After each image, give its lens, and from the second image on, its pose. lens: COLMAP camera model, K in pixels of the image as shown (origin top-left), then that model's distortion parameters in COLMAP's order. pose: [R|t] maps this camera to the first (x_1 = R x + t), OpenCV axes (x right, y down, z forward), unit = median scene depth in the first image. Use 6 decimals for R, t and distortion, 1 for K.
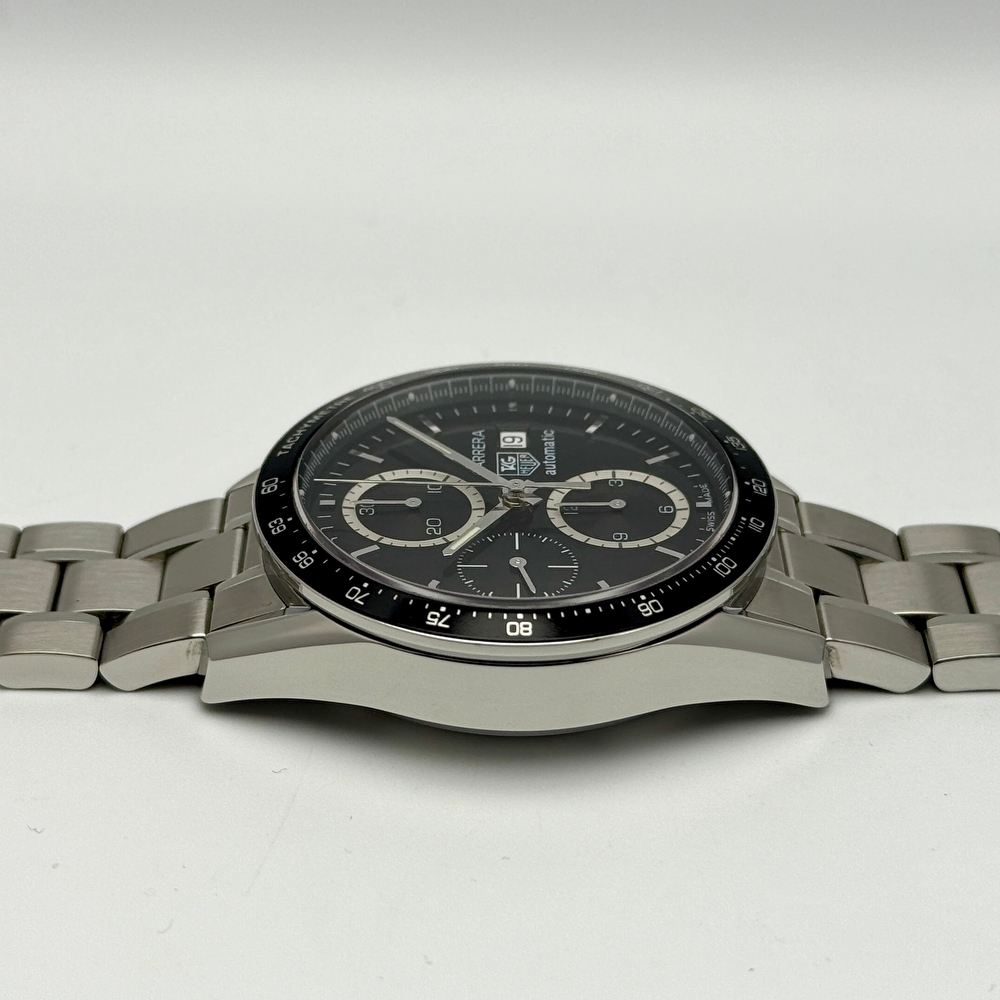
lens RADIAL K [[2723.3, 0, 499.7], [0, 2723.3, 512.7], [0, 0, 1]] dist [0.226890, -0.134567]
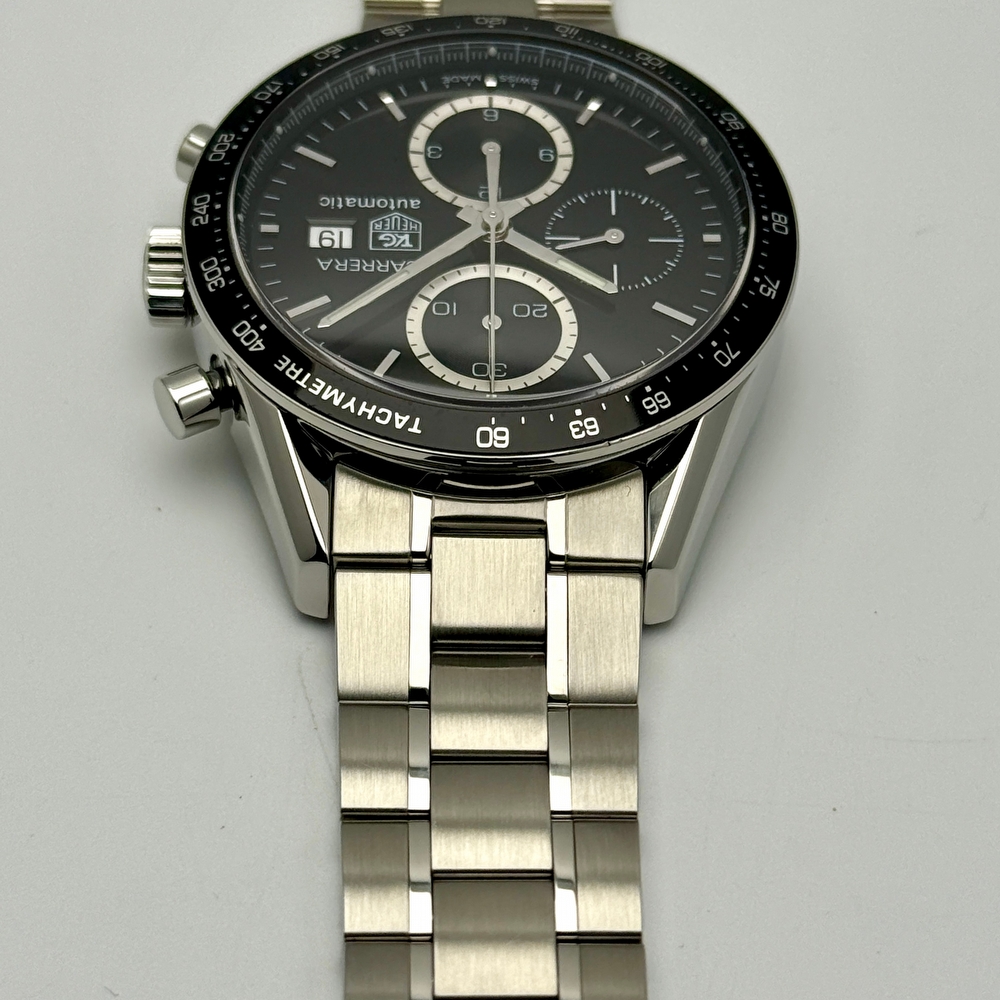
lens RADIAL K [[3050.5, 0, 500.0], [0, 3050.5, 500.0], [0, 0, 1]] dist [0.192540, 1.069587]
pose [[0.009307, -0.780437, 0.625166, -0.675805], [0.518225, 0.538448, 0.664467, -0.609431], [-0.855194, 0.317792, 0.409453, 0.655772]]
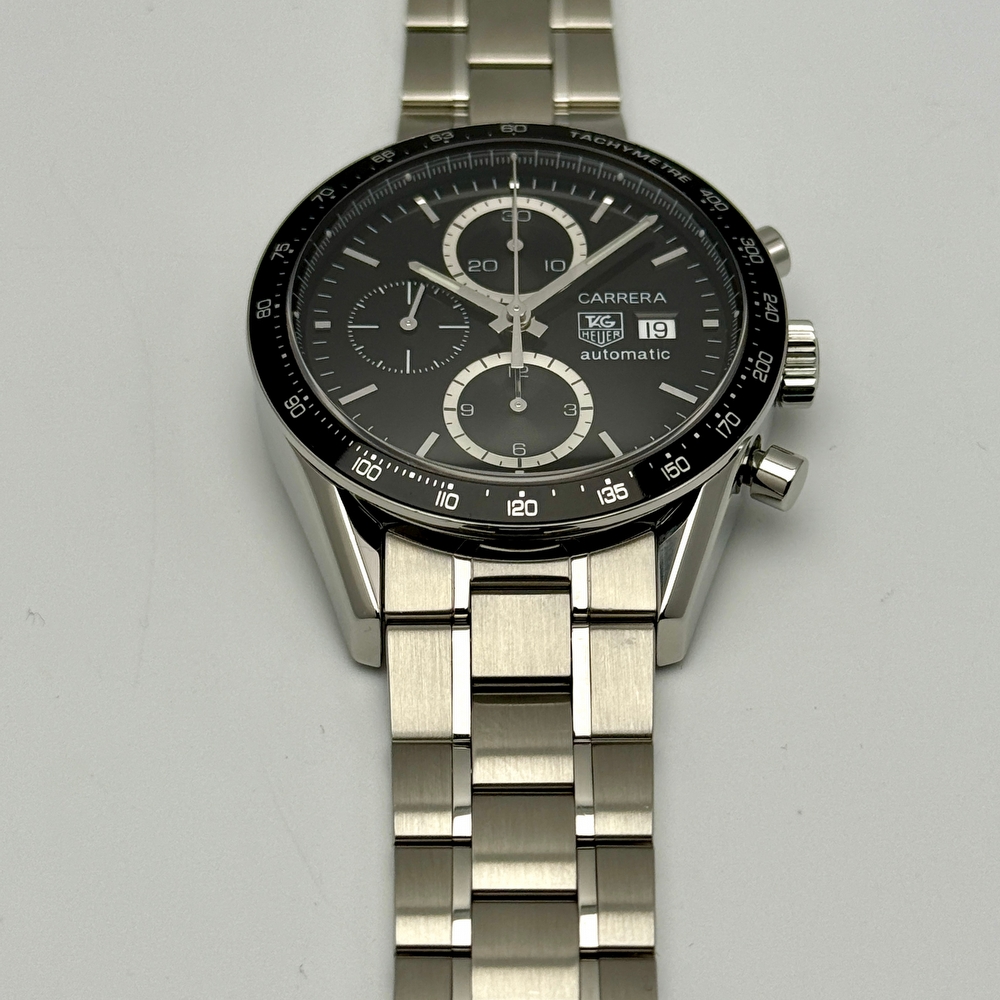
lens RADIAL K [[2723.3, 0, 499.7], [0, 2723.3, 512.7], [0, 0, 1]] dist [0.226890, -0.134567]
pose [[-0.000747, 0.782019, -0.623254, 0.684522], [-0.554648, 0.518276, 0.650965, -0.615750], [0.832085, 0.346173, 0.433358, 0.618516]]
